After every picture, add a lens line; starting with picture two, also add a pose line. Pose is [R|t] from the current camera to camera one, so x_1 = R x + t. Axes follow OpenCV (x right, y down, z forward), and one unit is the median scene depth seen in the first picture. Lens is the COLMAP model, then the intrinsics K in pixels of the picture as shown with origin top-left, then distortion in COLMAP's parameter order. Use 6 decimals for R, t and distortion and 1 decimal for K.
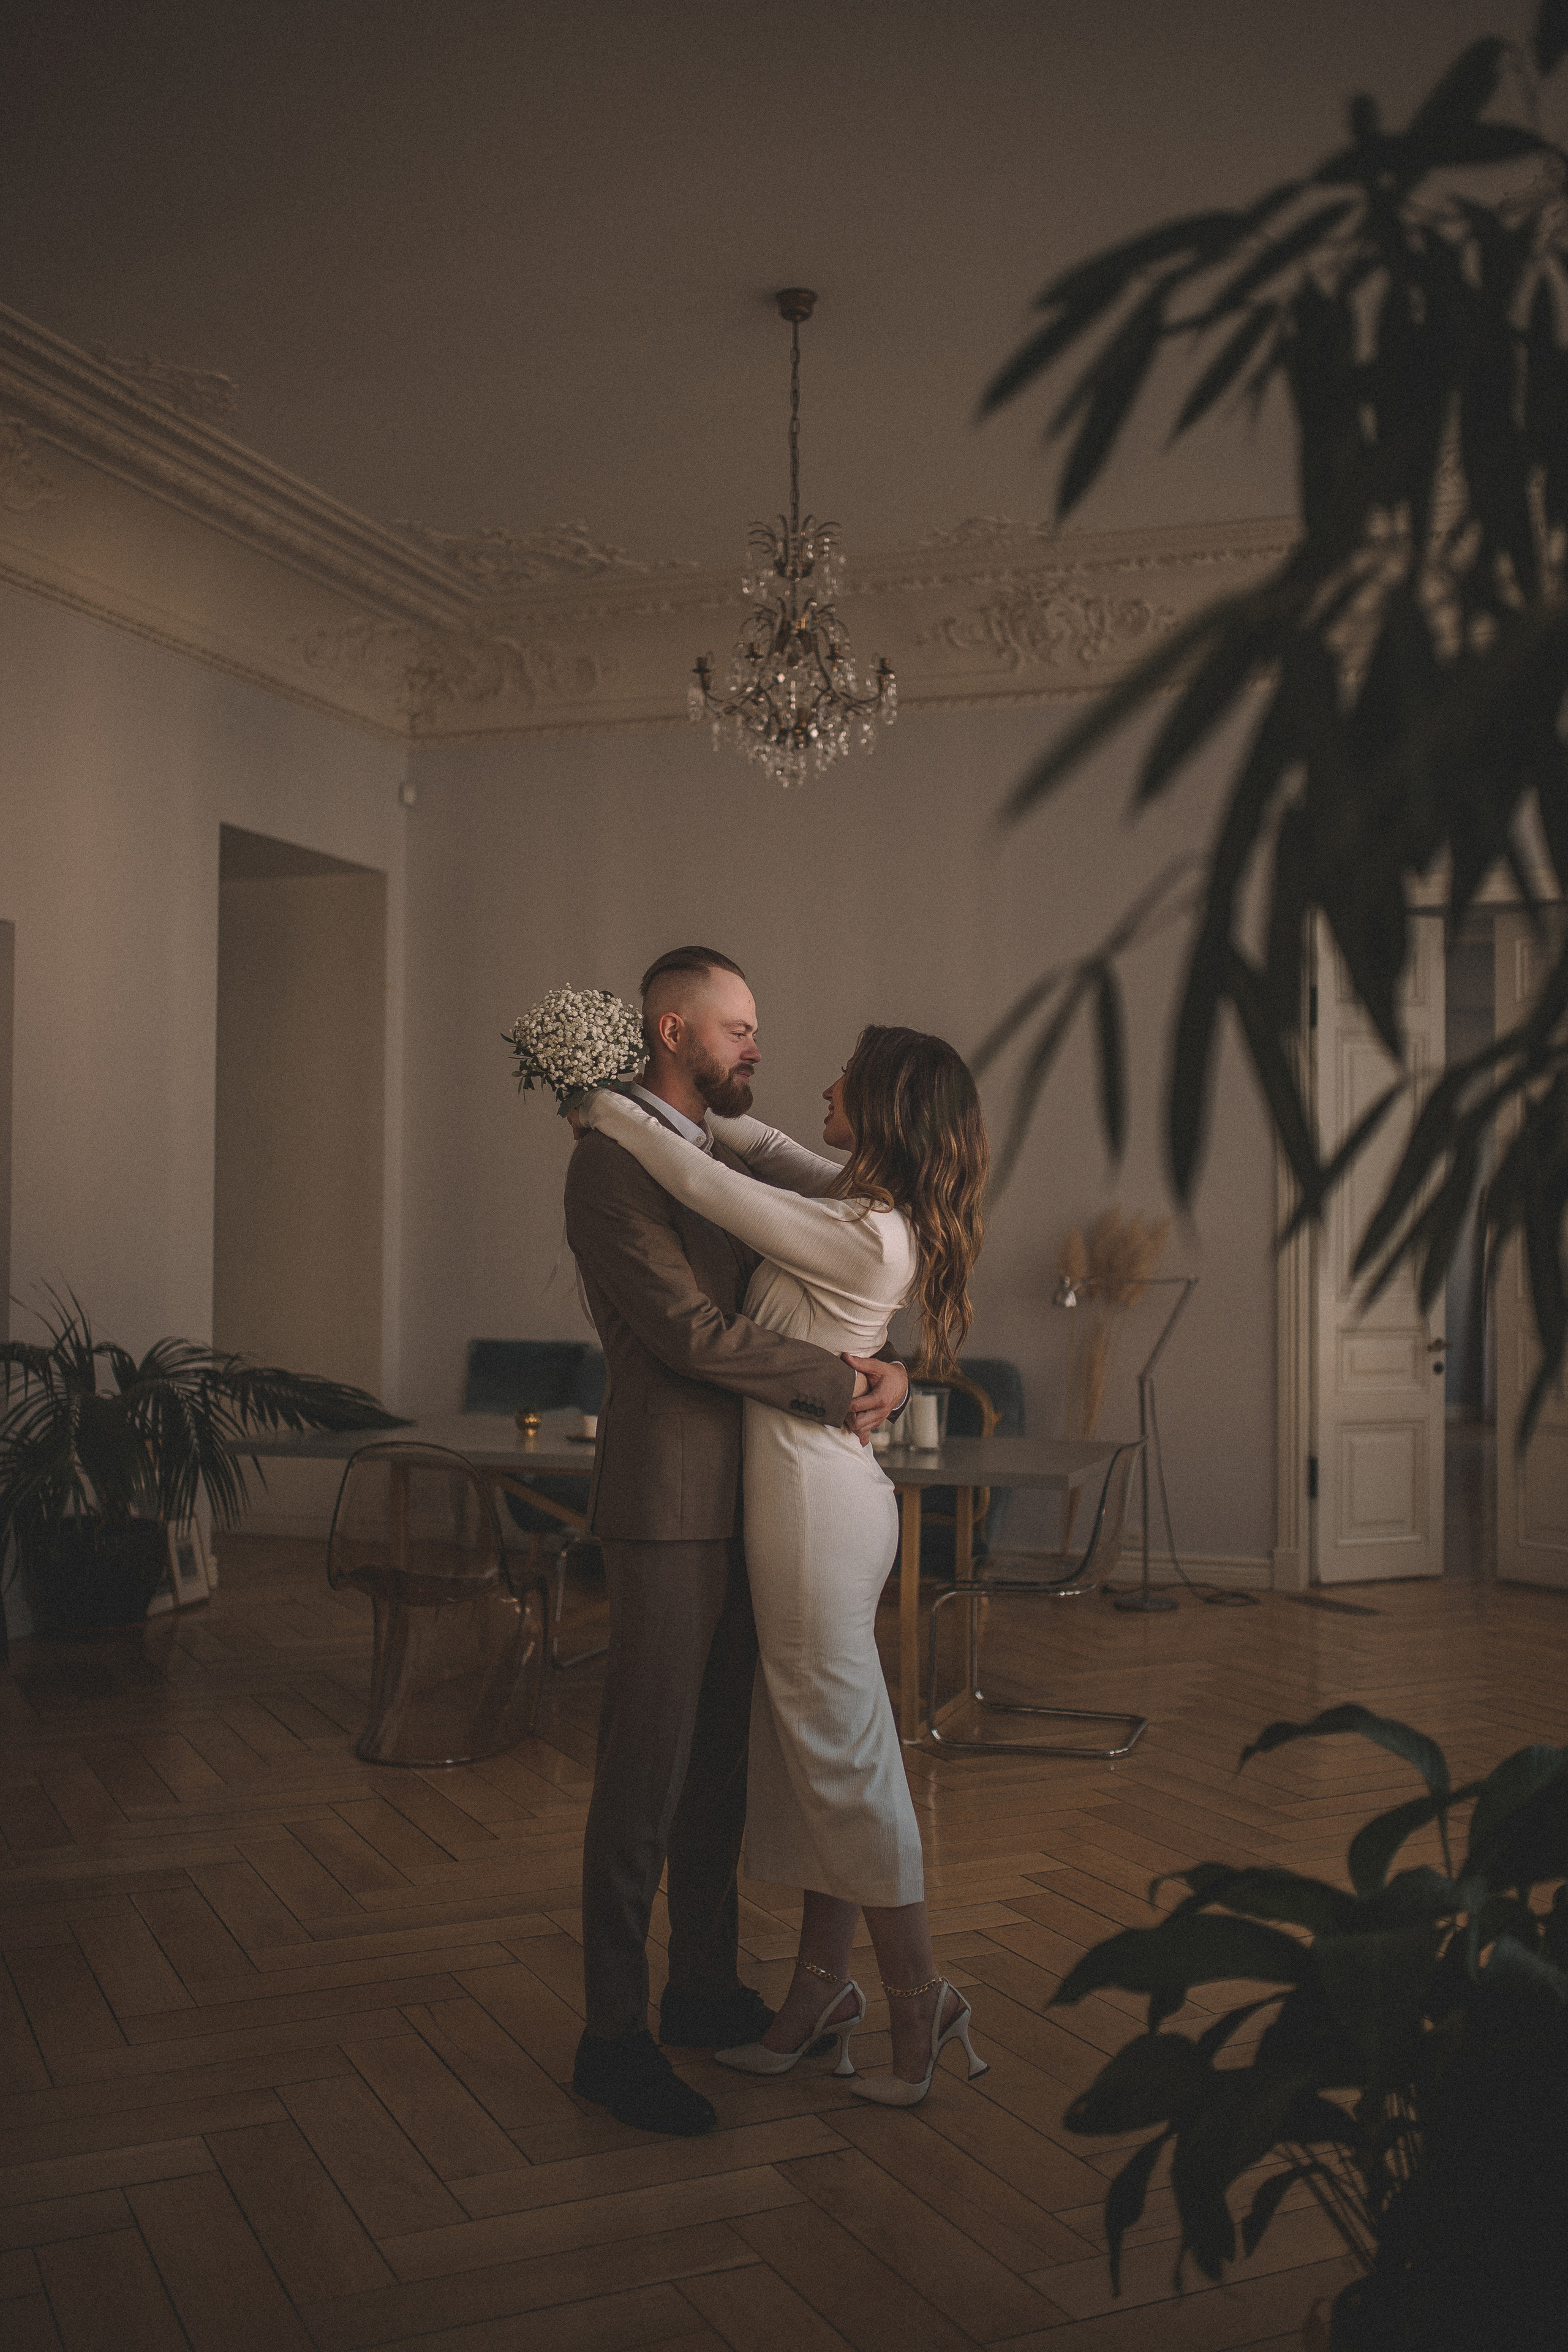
lens RADIAL K [[2235.8, 0, 784.0], [0, 2235.8, 1176.0], [0, 0, 1]] dist [-0.041811, 0.009912]
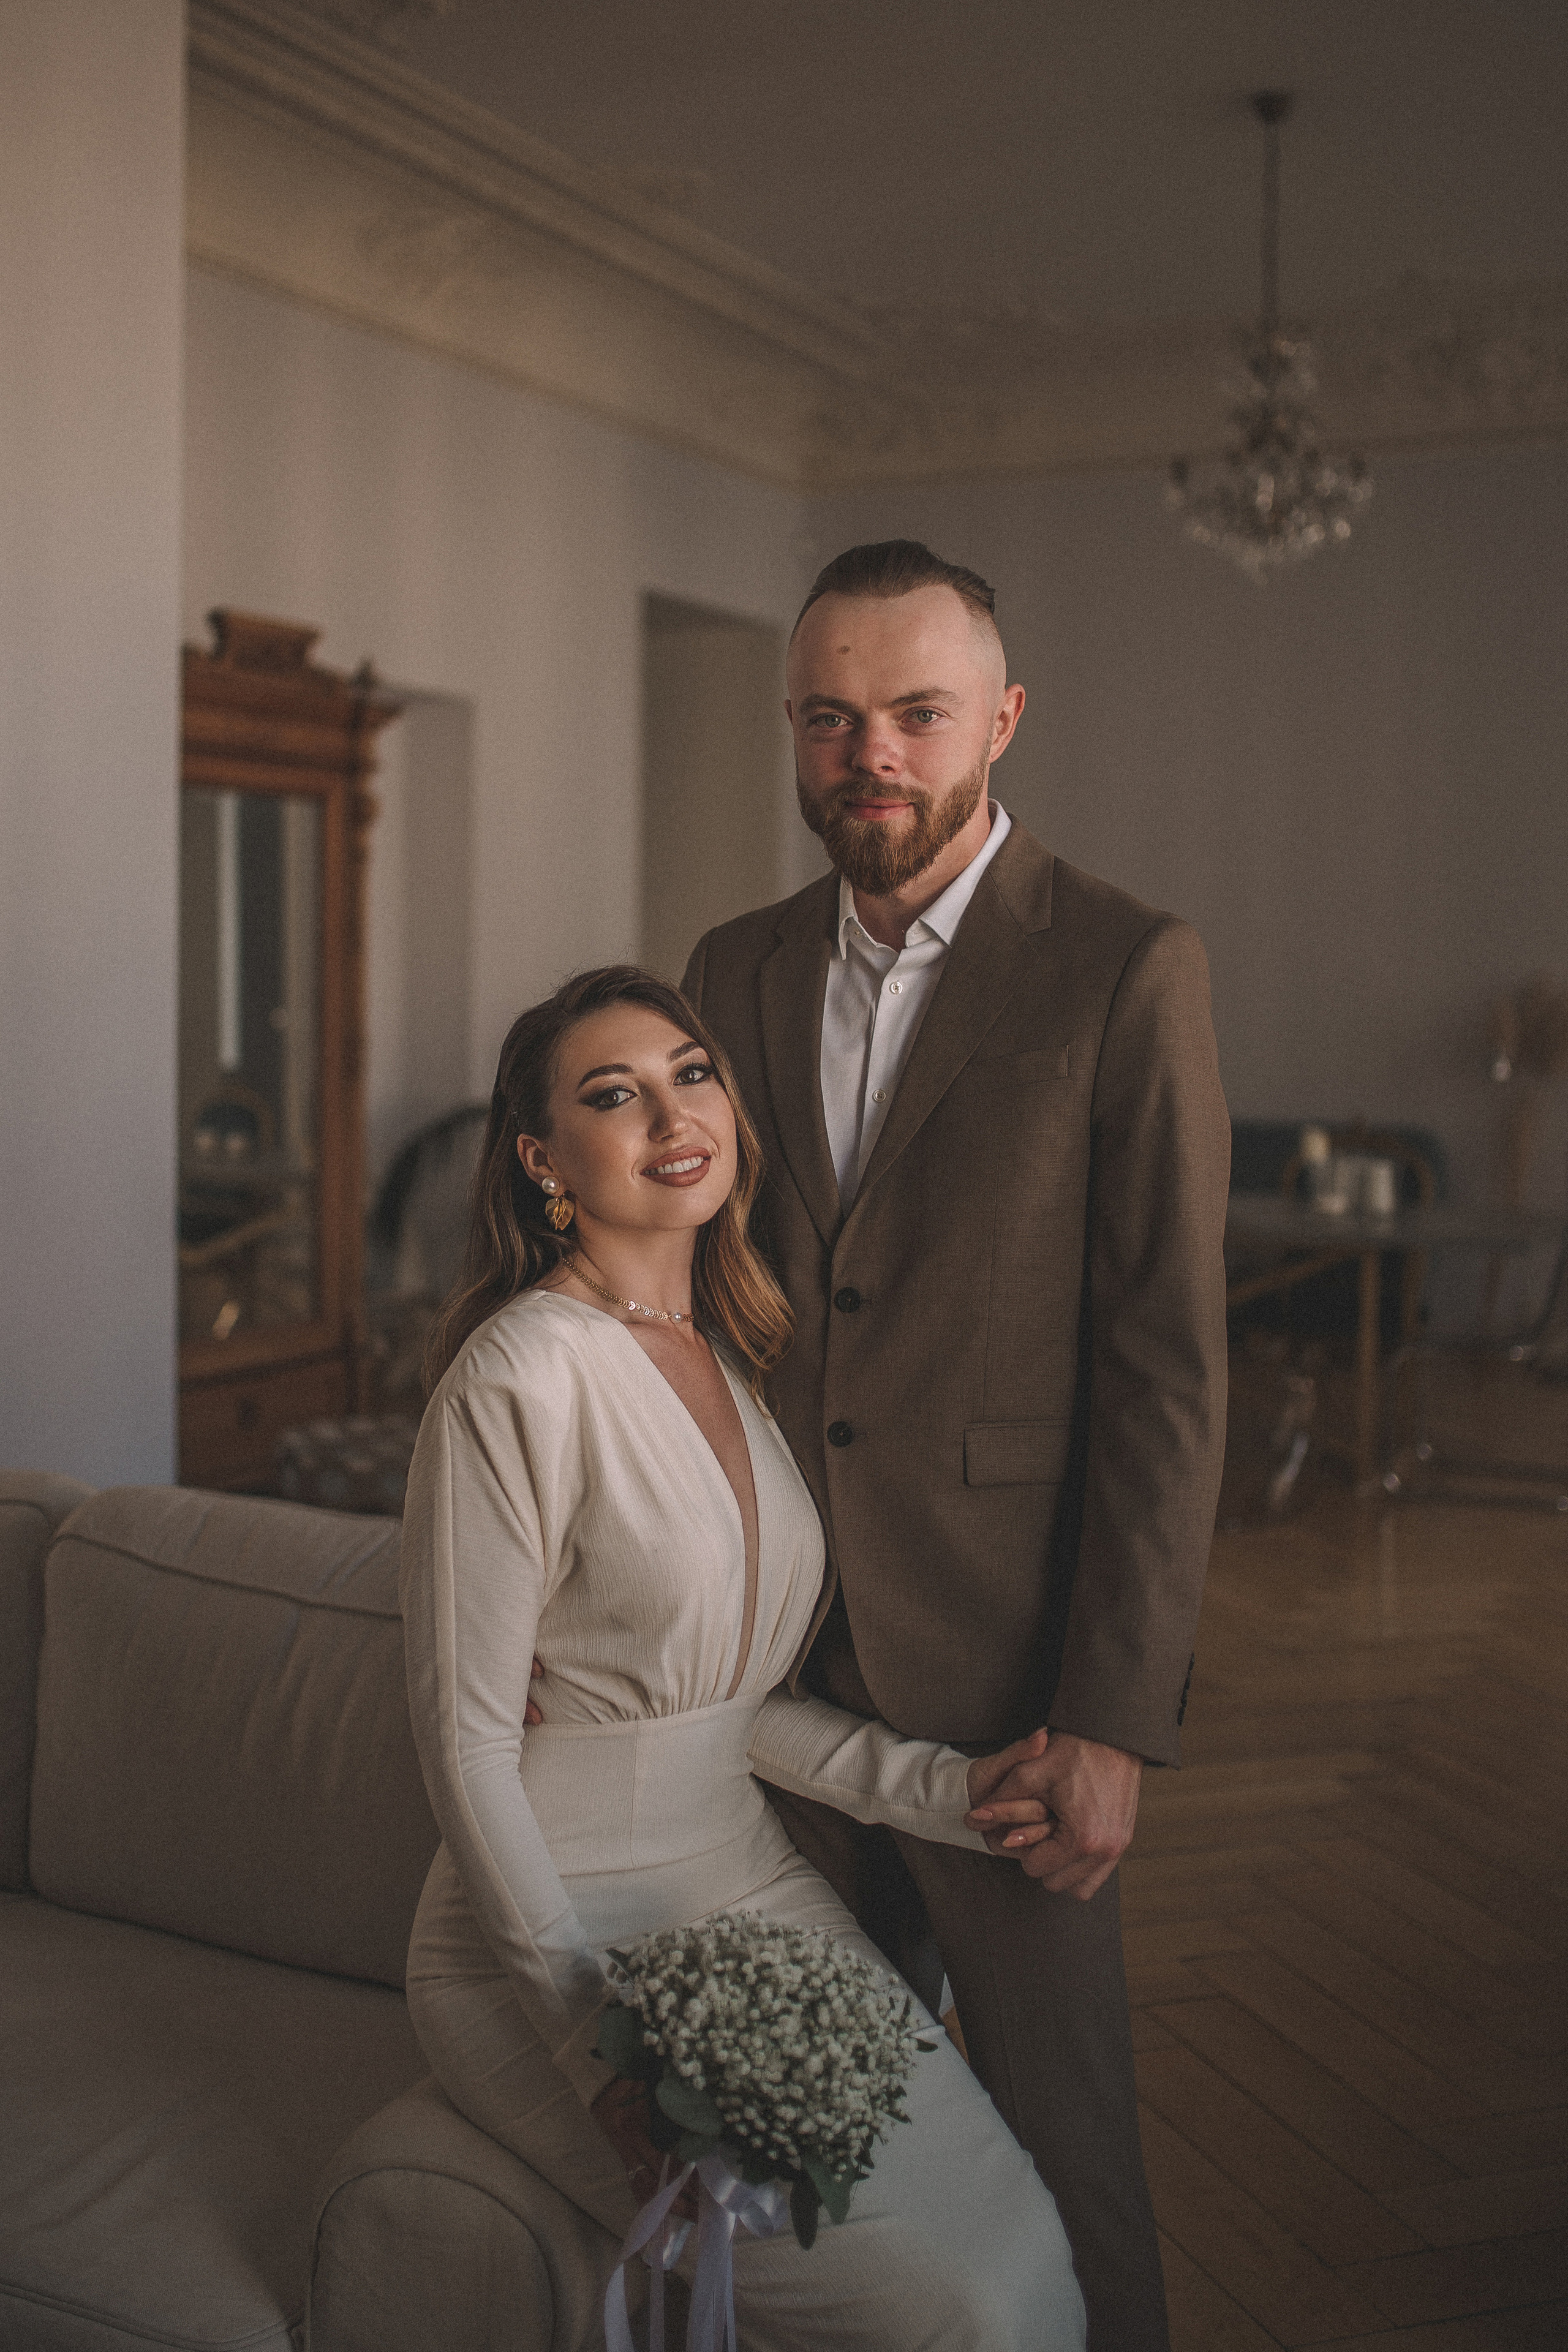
lens RADIAL K [[2601.2, 0, 754.6], [0, 2601.2, 1091.5], [0, 0, 1]] dist [-0.035513, -0.007197]
pose [[0.993239, 0.008176, -0.115802, -0.067131], [-0.000239, 0.997658, 0.068394, -0.013822], [0.116090, -0.067904, 0.990915, -0.181474]]
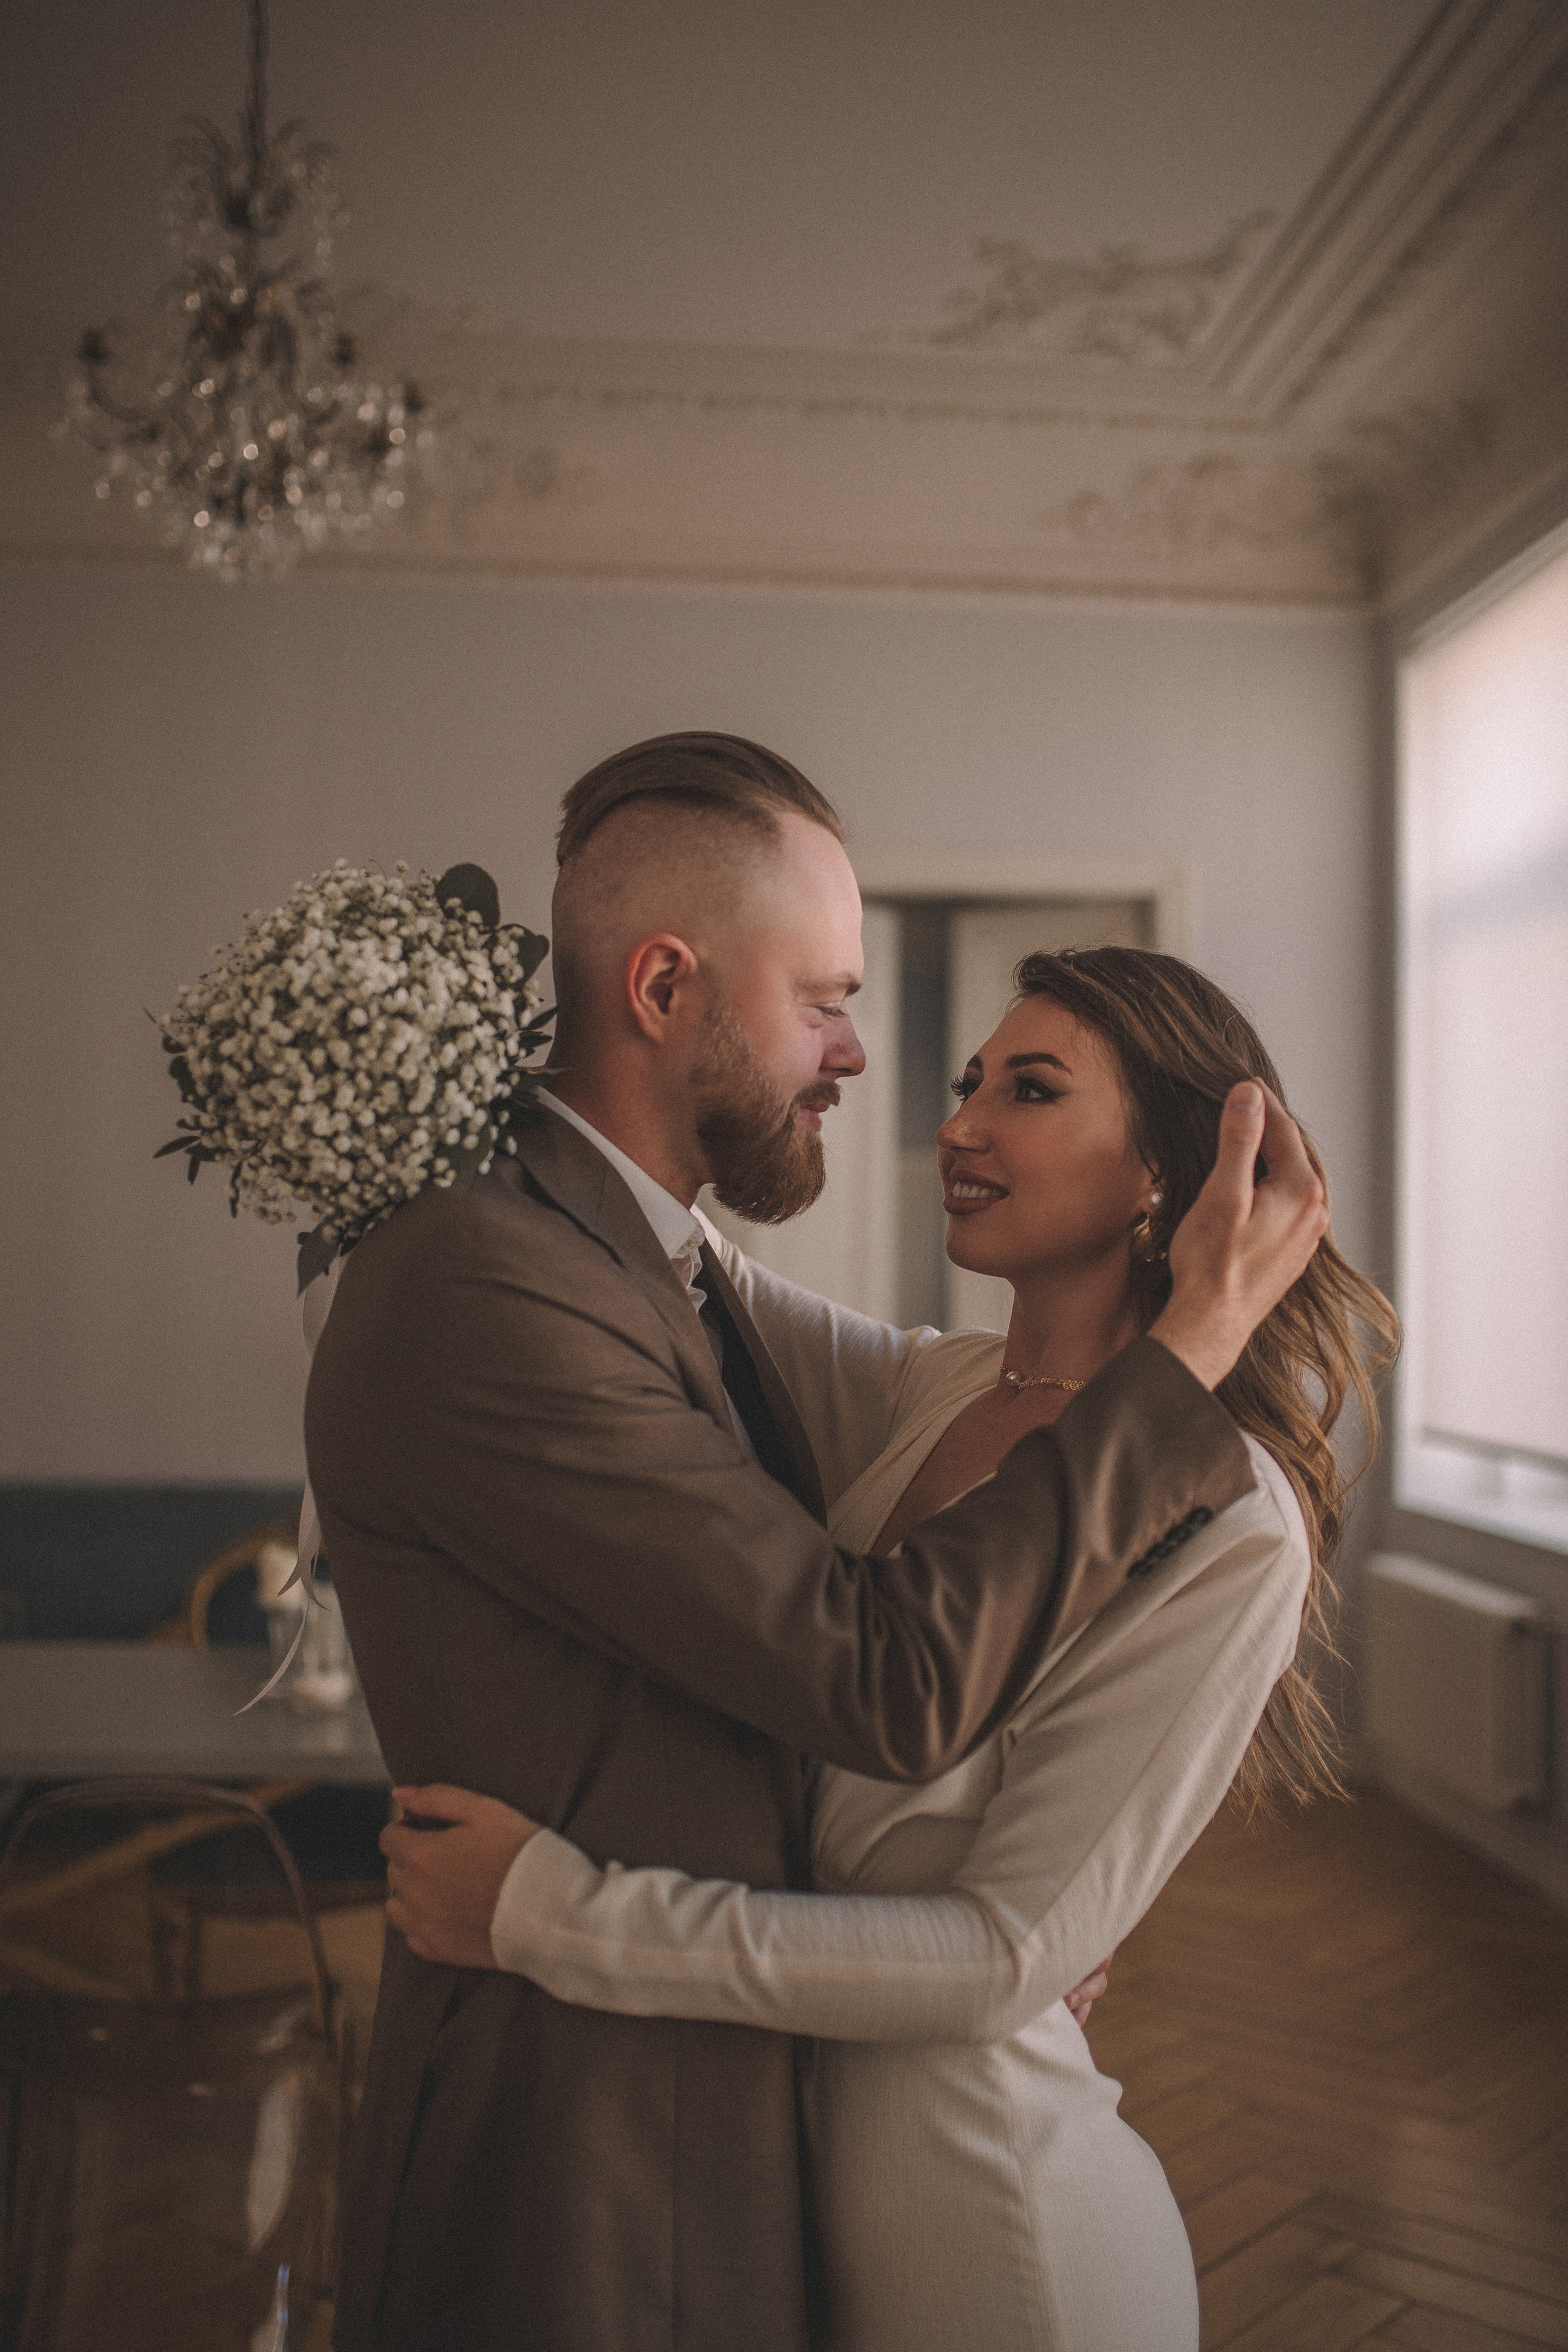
lens RADIAL K [[2312.1, 0, 784.0], [0, 2312.1, 1176.0], [0, 0, 1]] dist [-0.039715, 0.014414]
pose [[0.913562, 0.025978, 0.405868, -0.078365], [-0.021618, 0.999649, -0.015324, -0.009557], [-0.406123, 0.005225, 0.913803, 0.289911]]
